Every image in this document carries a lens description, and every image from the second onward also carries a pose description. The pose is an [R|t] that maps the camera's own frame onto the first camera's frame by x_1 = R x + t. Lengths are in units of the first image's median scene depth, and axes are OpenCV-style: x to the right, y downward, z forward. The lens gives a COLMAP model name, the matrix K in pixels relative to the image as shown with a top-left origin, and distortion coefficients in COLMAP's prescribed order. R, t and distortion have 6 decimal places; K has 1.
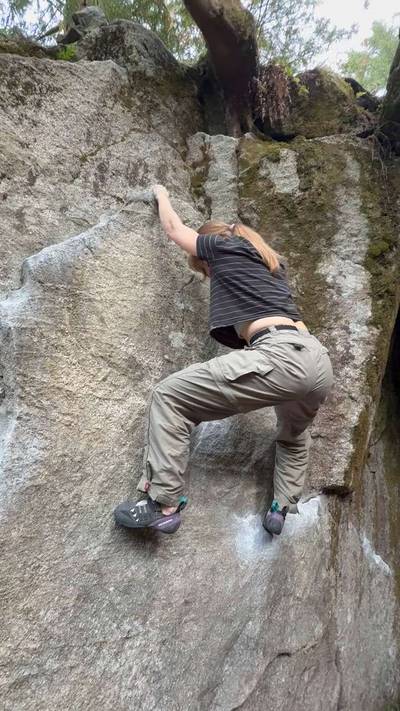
lens RADIAL K [[314.9, 0, 199.7], [0, 314.9, 351.6], [0, 0, 1]] dist [0.001682, 0.001843]
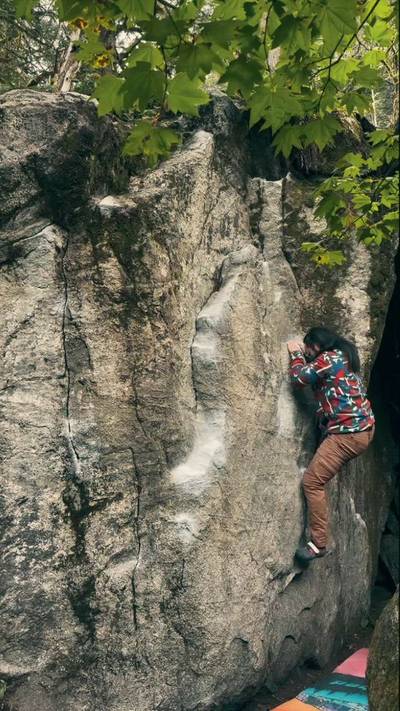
lens RADIAL K [[574.8, 0, 199.2], [0, 574.8, 354.5], [0, 0, 1]] dist [0.102447, -0.006454]
pose [[0.949340, -0.014799, 0.313902, -0.930667], [-0.020197, 0.993952, 0.107941, -0.258788], [-0.313601, -0.108813, 0.943299, -1.129975]]
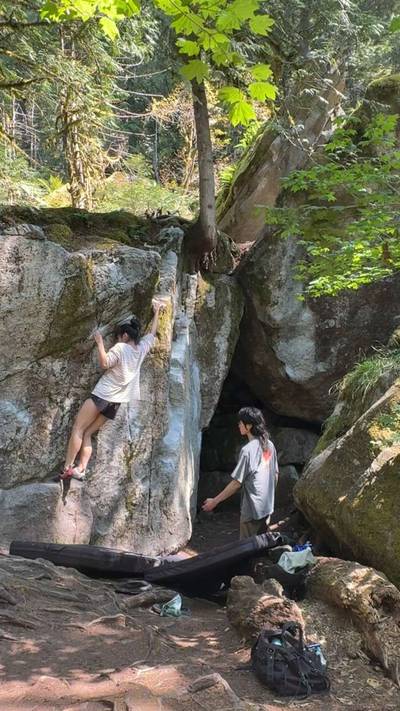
lens RADIAL K [[574.8, 0, 200.2], [0, 574.8, 357.2], [0, 0, 1]] dist [0.102447, -0.006454]
pose [[0.698641, 0.033498, 0.714688, -2.757498], [-0.171341, 0.977670, 0.121669, -0.642221], [-0.694654, -0.207458, 0.688780, -1.907925]]
